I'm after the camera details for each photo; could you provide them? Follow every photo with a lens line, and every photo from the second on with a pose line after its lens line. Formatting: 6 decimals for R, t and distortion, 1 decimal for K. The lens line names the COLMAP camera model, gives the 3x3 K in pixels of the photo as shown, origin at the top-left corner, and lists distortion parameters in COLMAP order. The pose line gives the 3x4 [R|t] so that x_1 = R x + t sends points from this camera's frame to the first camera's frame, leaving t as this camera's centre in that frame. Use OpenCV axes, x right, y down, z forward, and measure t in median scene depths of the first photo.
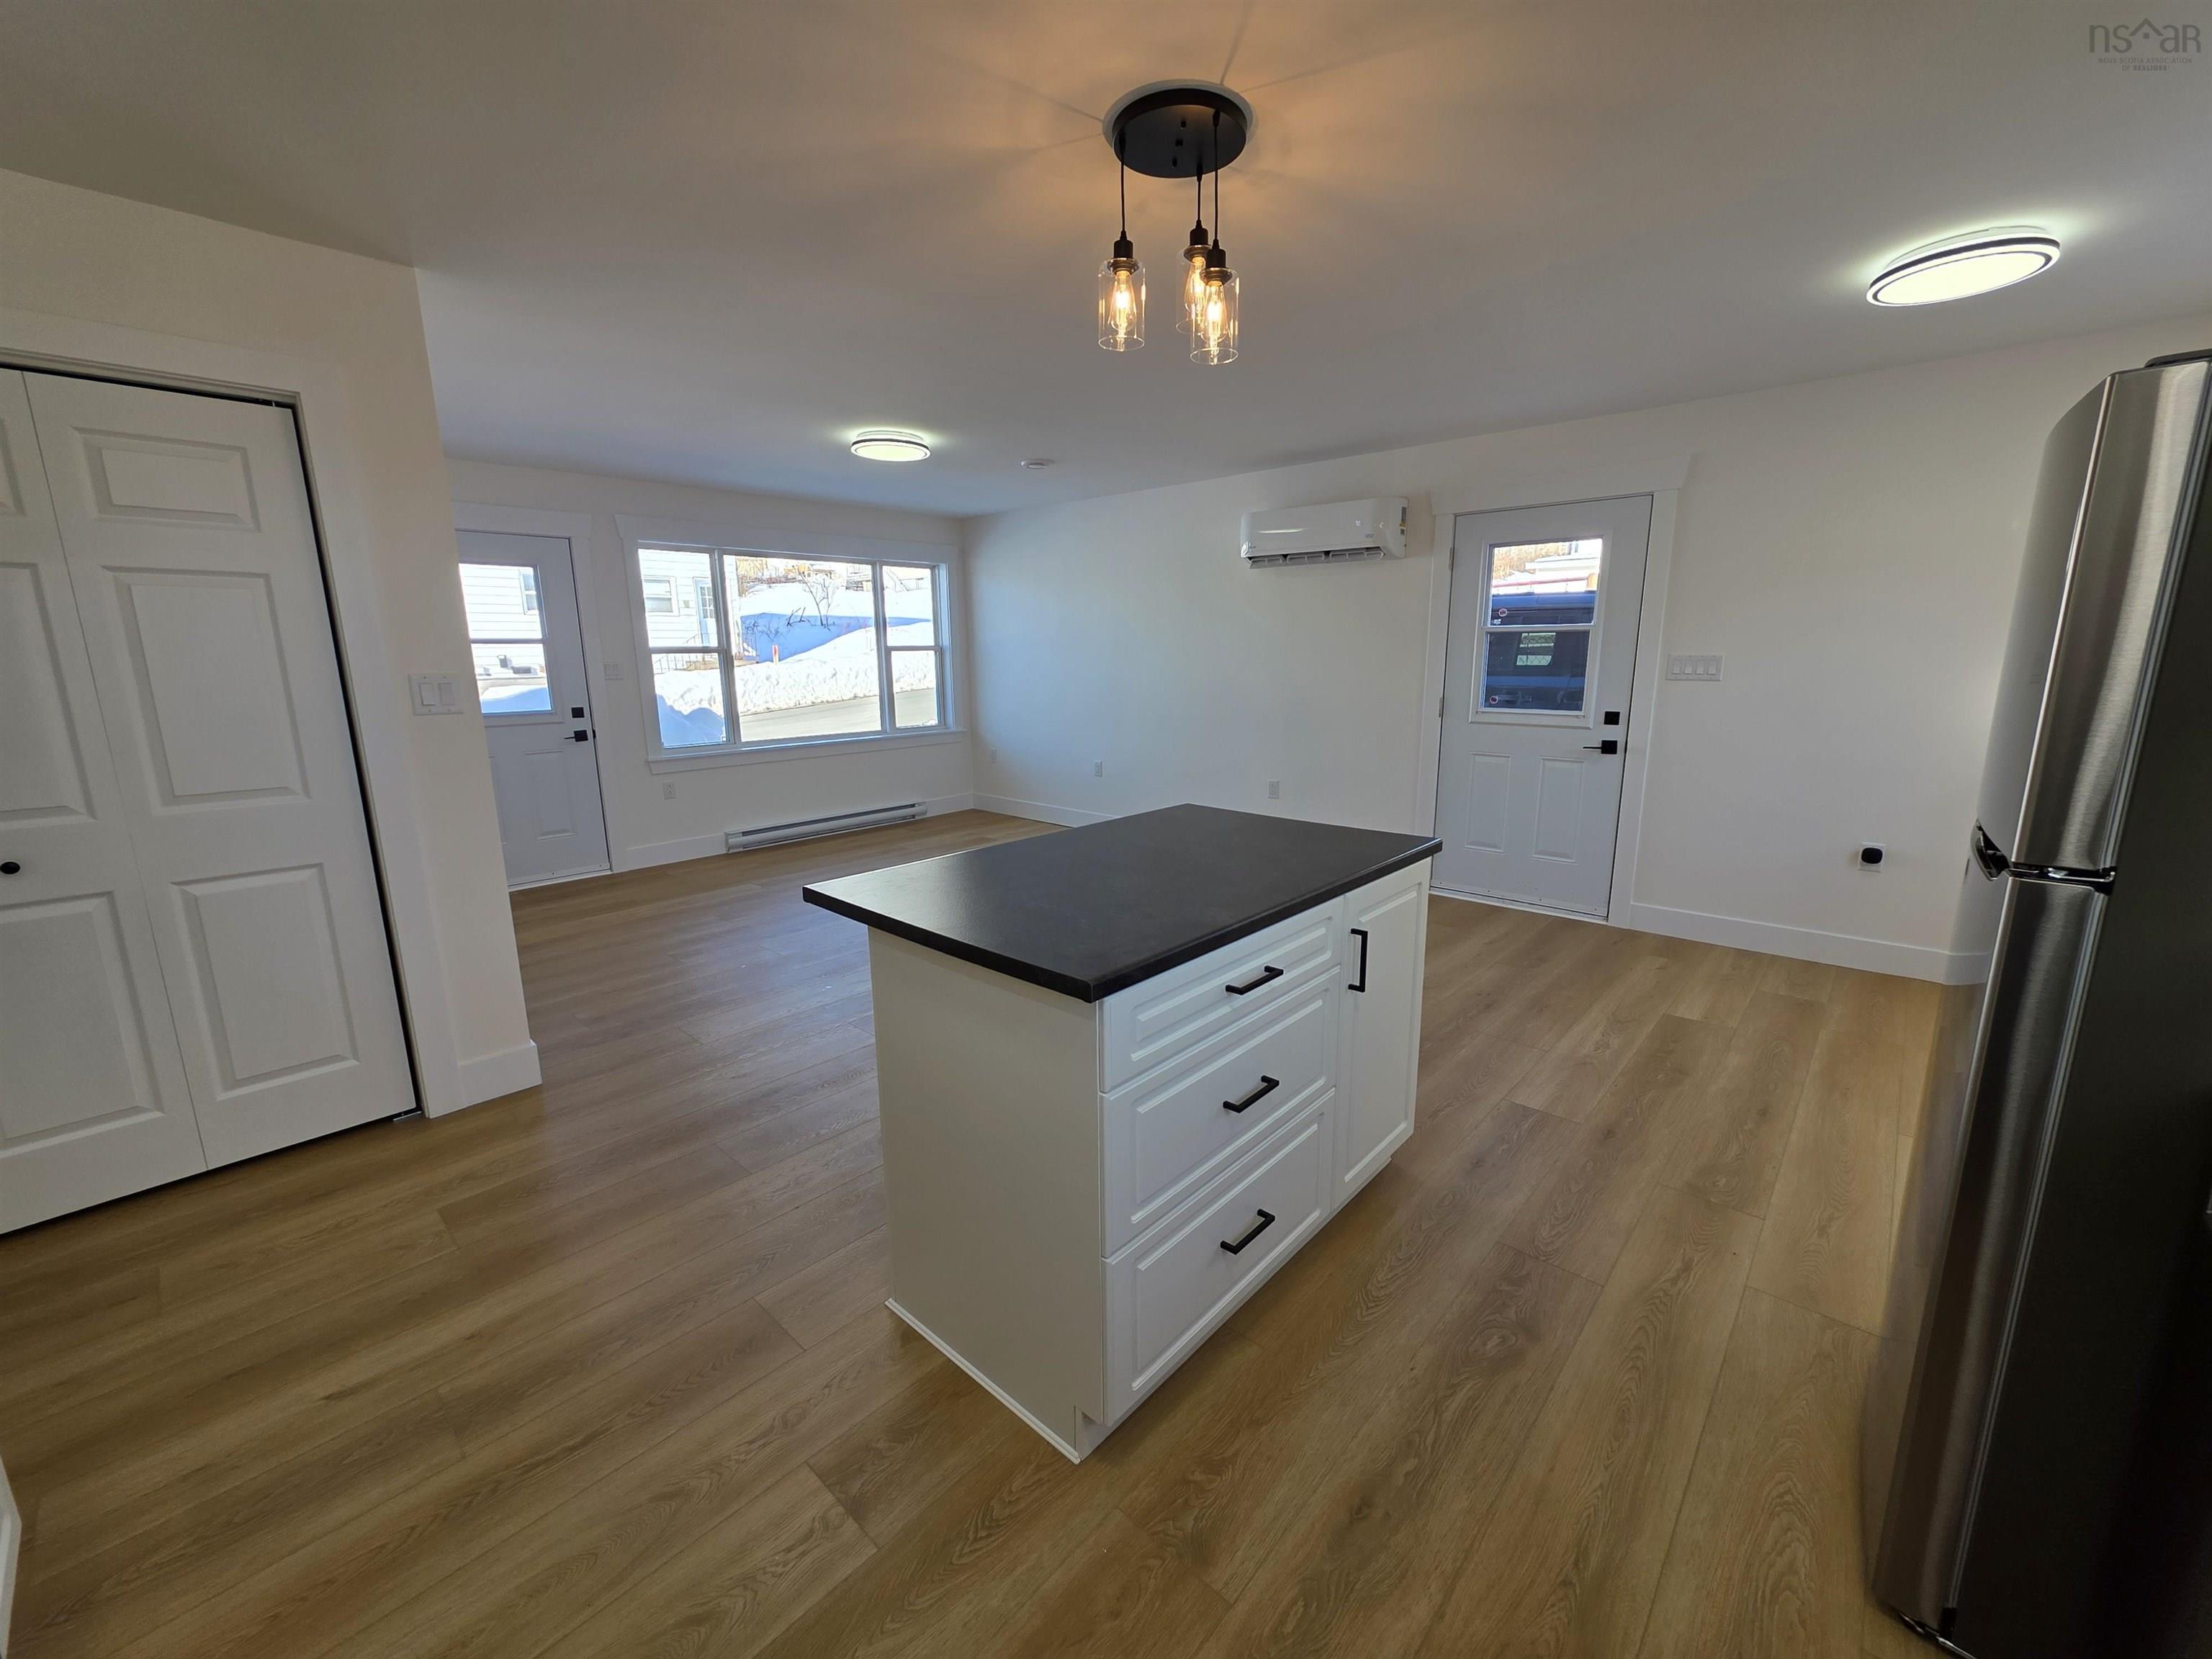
lens RADIAL K [[881.7, 0, 1106.0], [0, 881.7, 829.5], [0, 0, 1]] dist [0.000900, 0.000230]
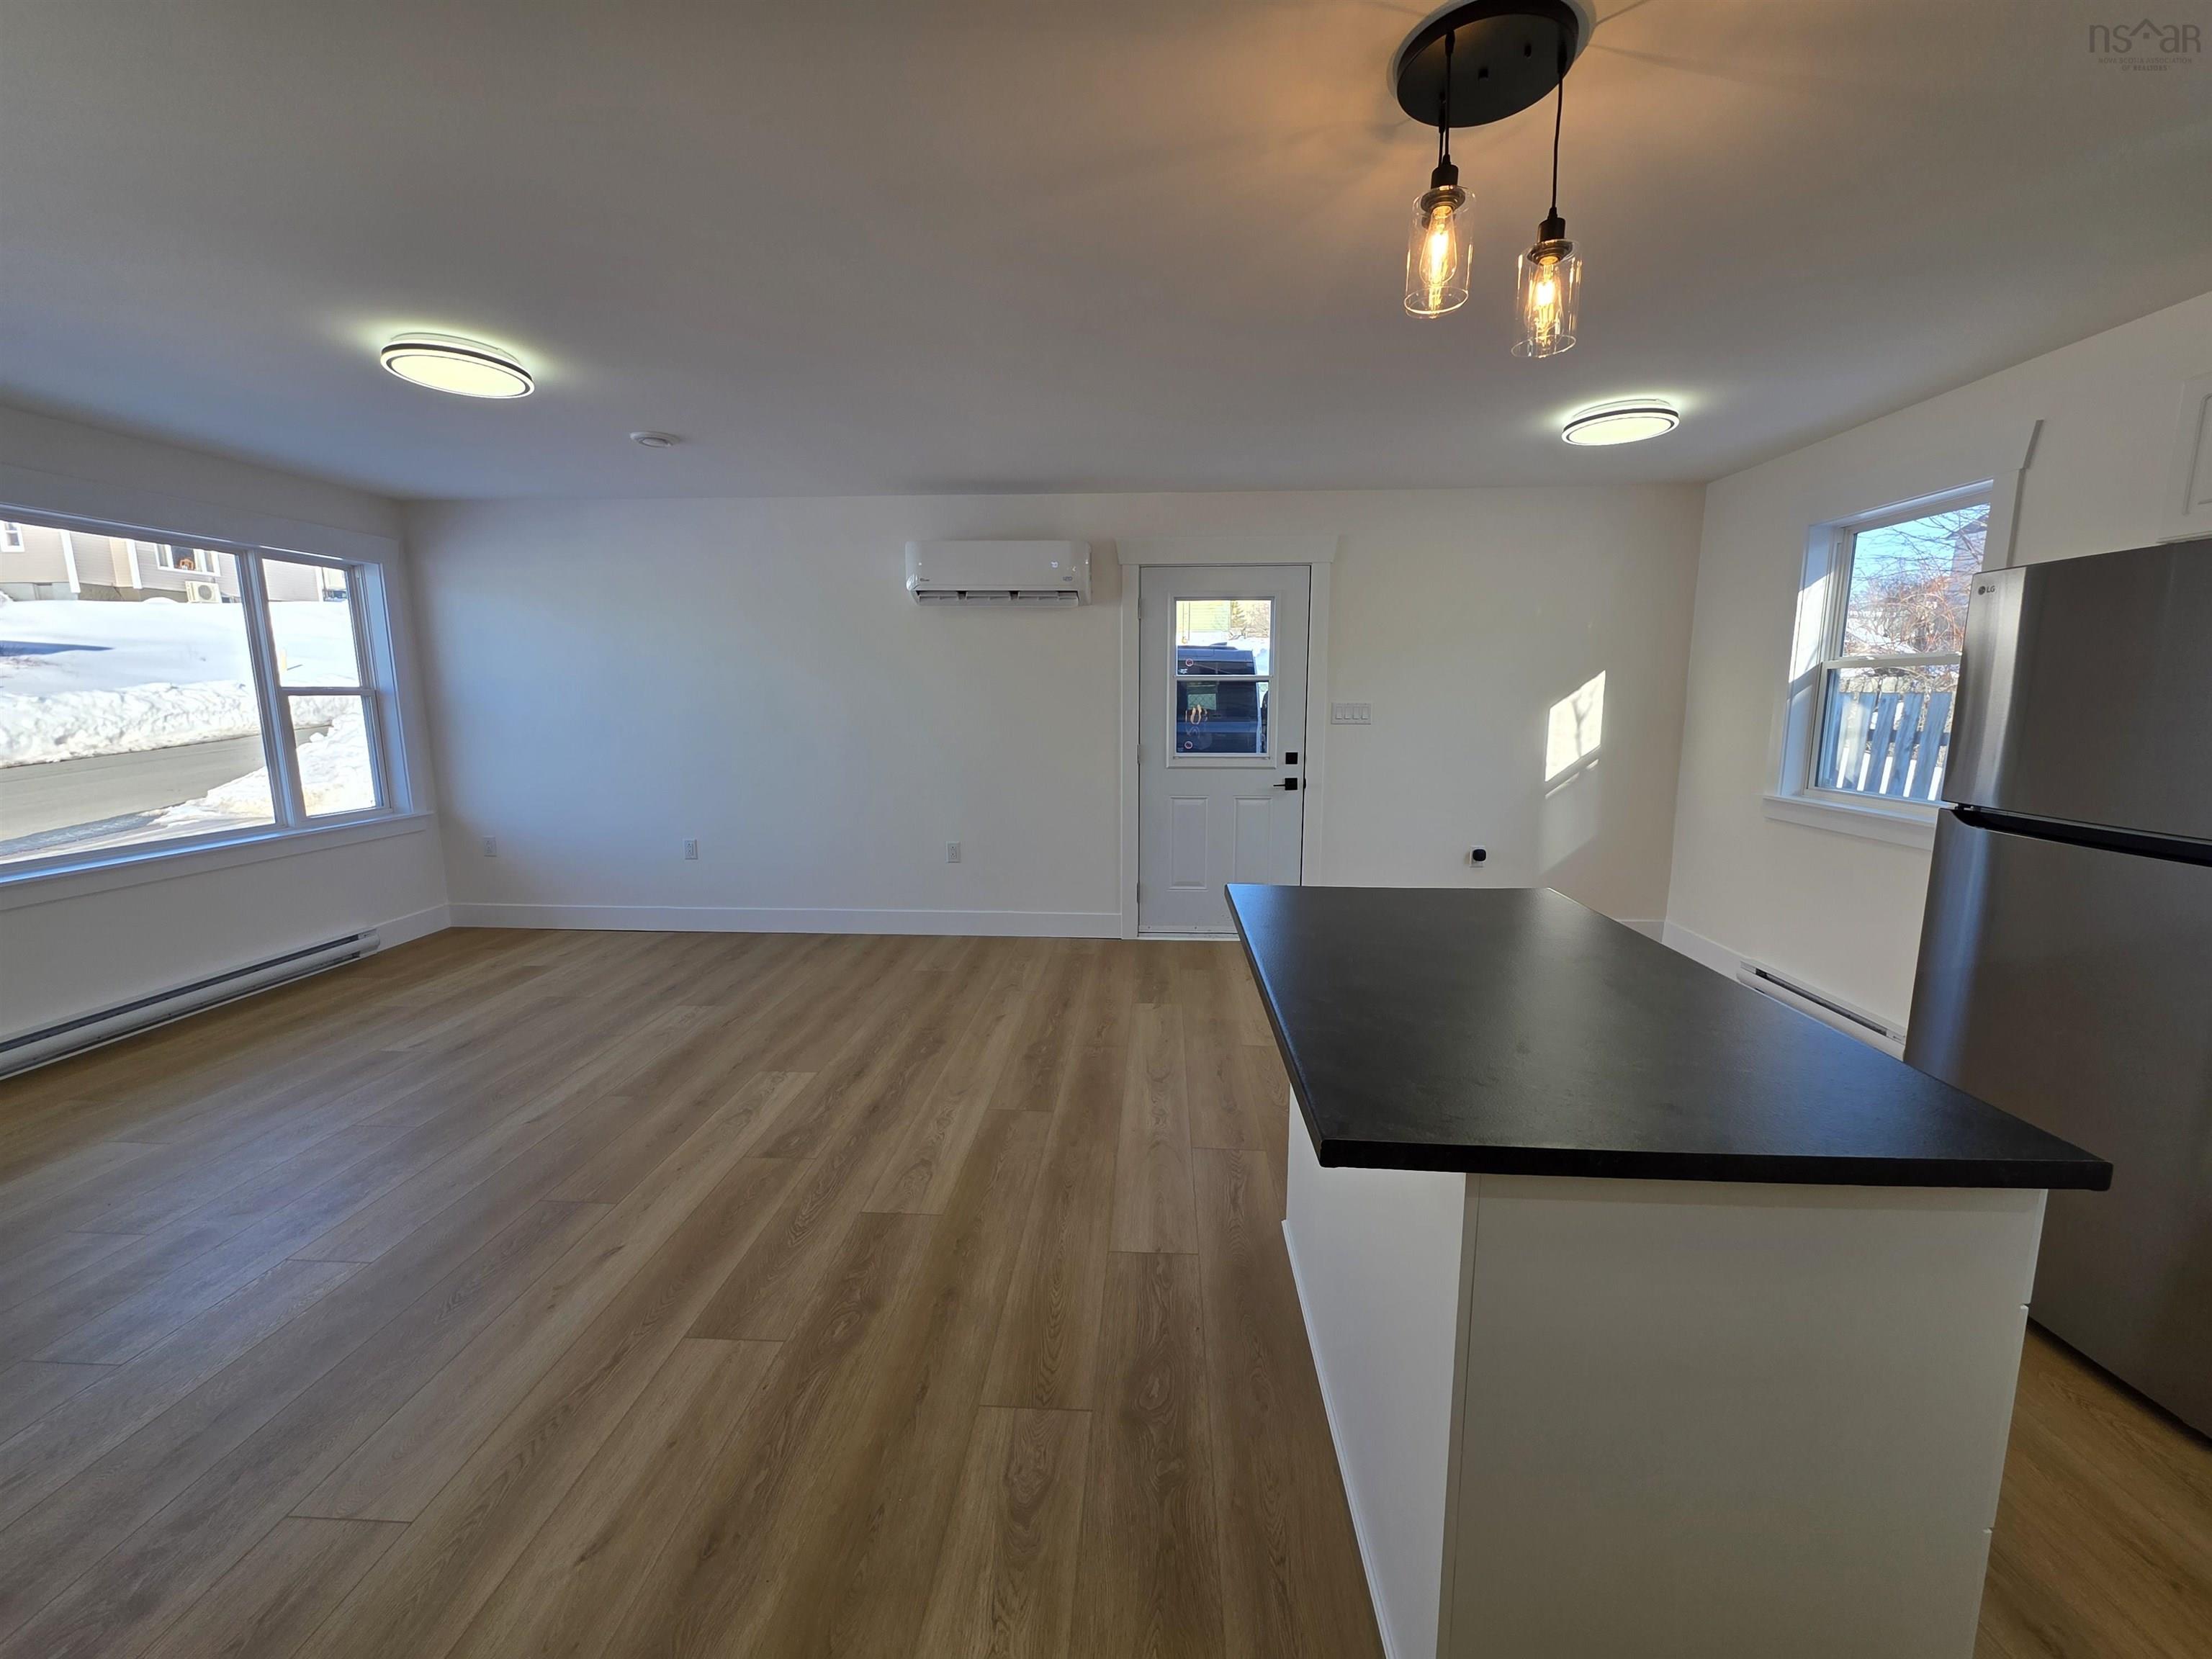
lens RADIAL K [[886.2, 0, 1106.0], [0, 886.2, 829.5], [0, 0, 1]] dist [0.000112, -0.000129]
pose [[0.772904, -0.091444, 0.627899, -0.300799], [0.121946, 0.992521, -0.005563, -0.053812], [-0.622694, 0.080870, 0.778275, 0.251886]]
